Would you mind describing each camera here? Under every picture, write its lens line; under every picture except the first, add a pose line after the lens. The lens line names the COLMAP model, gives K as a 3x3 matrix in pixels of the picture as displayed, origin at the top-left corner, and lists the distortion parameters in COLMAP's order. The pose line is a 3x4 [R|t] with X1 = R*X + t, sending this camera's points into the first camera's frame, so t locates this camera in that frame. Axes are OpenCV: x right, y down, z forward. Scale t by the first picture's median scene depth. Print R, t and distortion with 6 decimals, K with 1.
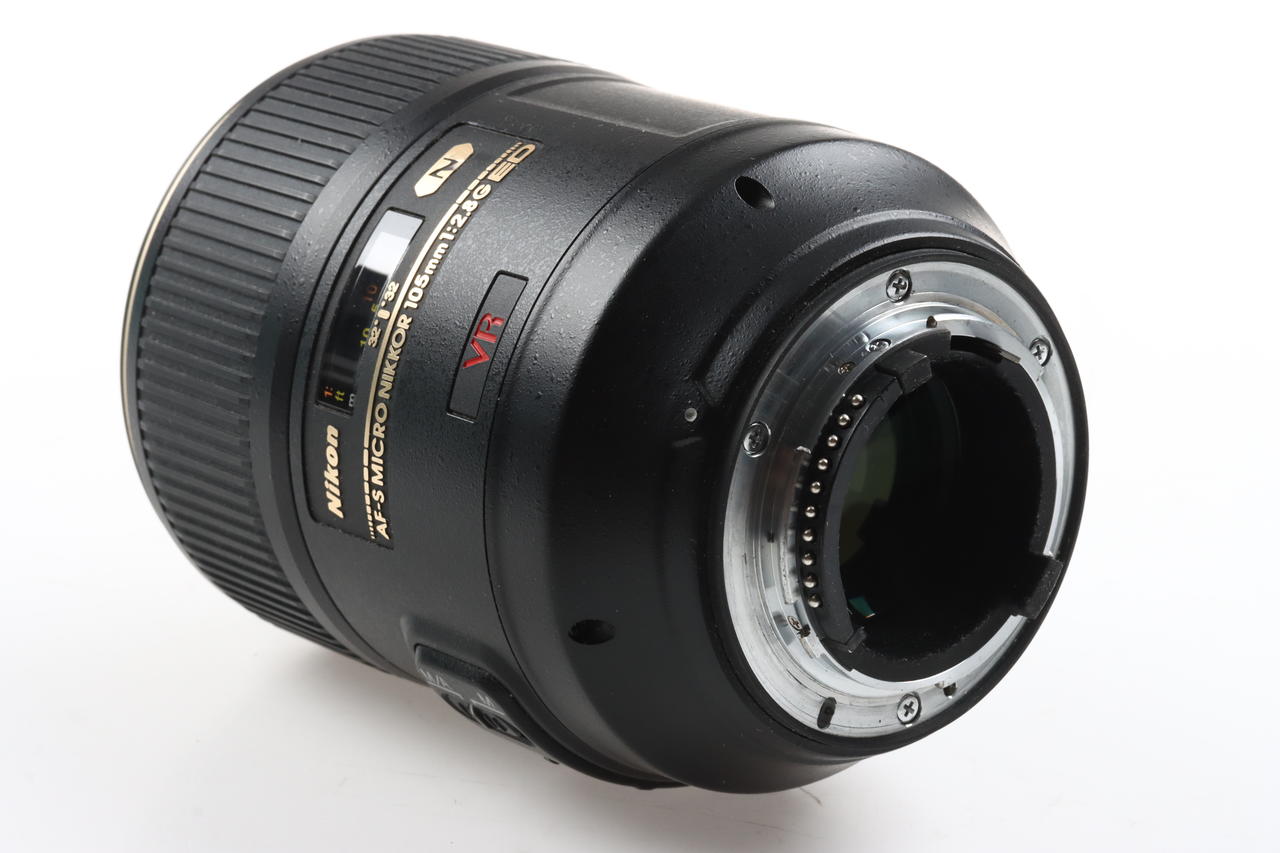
lens RADIAL K [[3901.1, 0, 641.3], [0, 3901.1, 424.9], [0, 0, 1]] dist [0.100463, 0.000000]
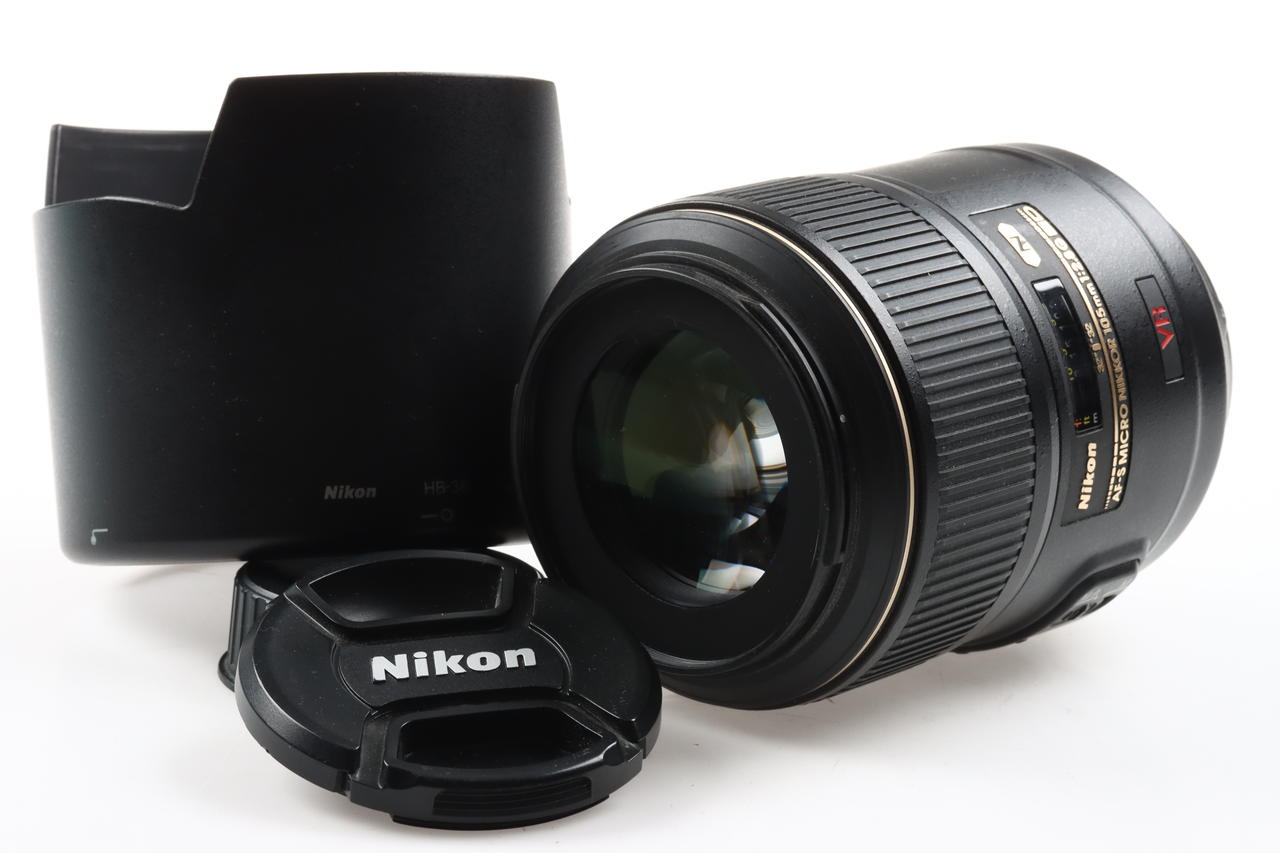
lens RADIAL K [[3901.1, 0, 639.8], [0, 3901.1, 426.9], [0, 0, 1]] dist [0.100463, 0.000000]
pose [[-0.156653, -0.287877, 0.944768, -1.327006], [0.204927, 0.926287, 0.316225, -0.462854], [-0.966160, 0.243146, -0.086112, 1.276198]]
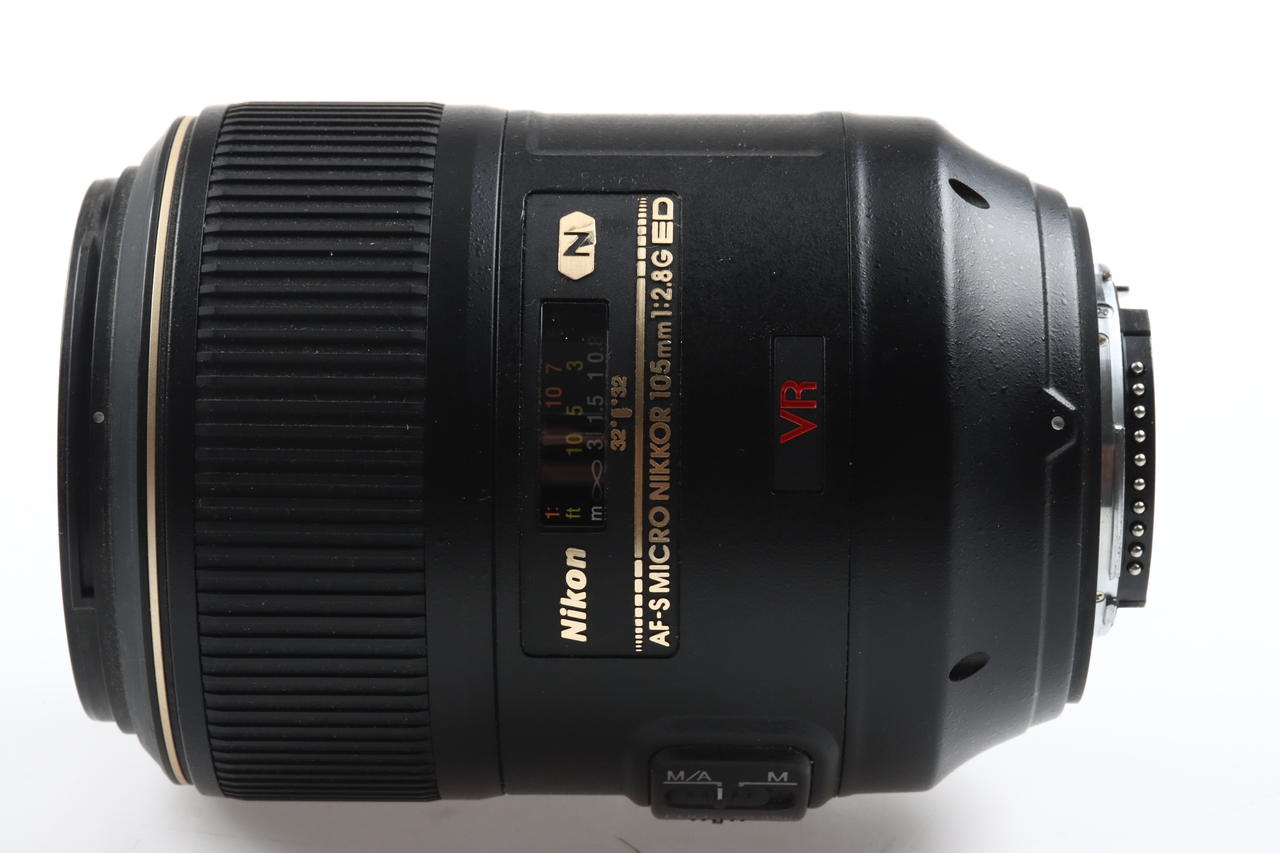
lens RADIAL K [[3901.1, 0, 639.7], [0, 3901.1, 426.0], [0, 0, 1]] dist [0.100463, 0.000000]
pose [[0.655540, -0.263462, 0.707711, -0.712122], [0.203306, 0.964137, 0.170604, -0.180780], [-0.727279, 0.032044, 0.685594, 0.369405]]
